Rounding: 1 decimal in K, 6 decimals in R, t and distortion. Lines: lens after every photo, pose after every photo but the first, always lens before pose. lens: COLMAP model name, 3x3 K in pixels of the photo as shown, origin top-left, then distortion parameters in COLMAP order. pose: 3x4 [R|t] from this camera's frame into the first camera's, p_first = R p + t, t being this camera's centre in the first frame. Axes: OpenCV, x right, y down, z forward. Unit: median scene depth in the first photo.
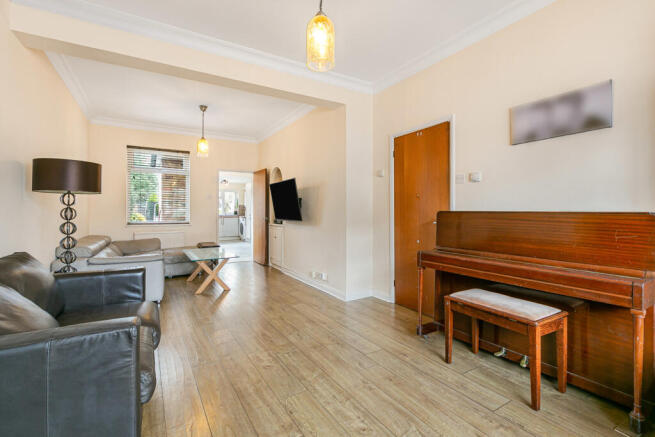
lens RADIAL K [[304.2, 0, 344.7], [0, 304.2, 212.0], [0, 0, 1]] dist [0.000472, 0.000105]
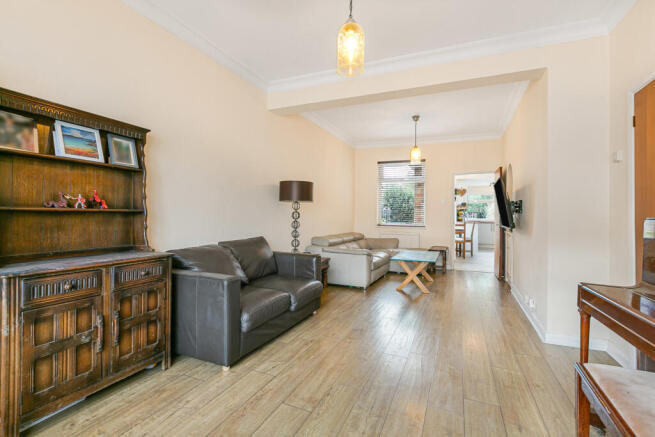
lens RADIAL K [[312.0, 0, 316.9], [0, 312.0, 217.8], [0, 0, 1]] dist [0.001085, -0.000136]
pose [[0.542904, 0.017564, -0.839611, 0.391985], [-0.015753, 0.999818, 0.010729, 0.000131], [0.839647, 0.007401, 0.543082, 0.177665]]
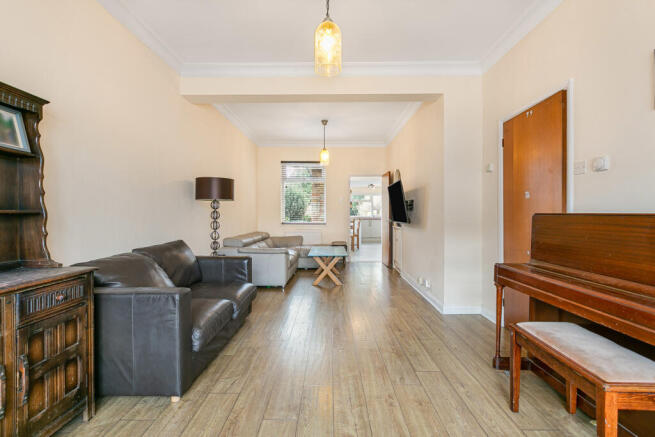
lens RADIAL K [[307.5, 0, 327.5], [0, 307.5, 218.5], [0, 0, 1]] dist [-0.001566, -0.000731]
pose [[0.835642, 0.009524, -0.549192, 0.256830], [-0.002408, 0.999904, 0.013676, 0.000795], [0.549269, -0.010106, 0.835584, 0.069532]]
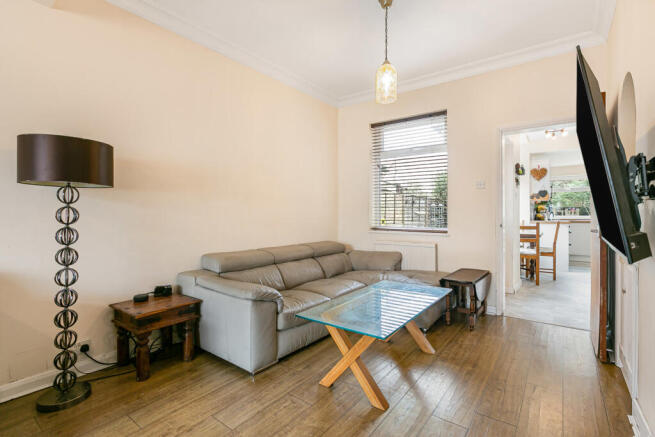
lens RADIAL K [[321.9, 0, 317.2], [0, 321.9, 216.3], [0, 0, 1]] dist [-0.018157, -0.000277]
pose [[0.342654, 0.012673, -0.939376, -0.022626], [-0.001965, 0.999916, 0.012773, -0.002407], [0.939460, -0.002530, 0.342650, 1.057324]]
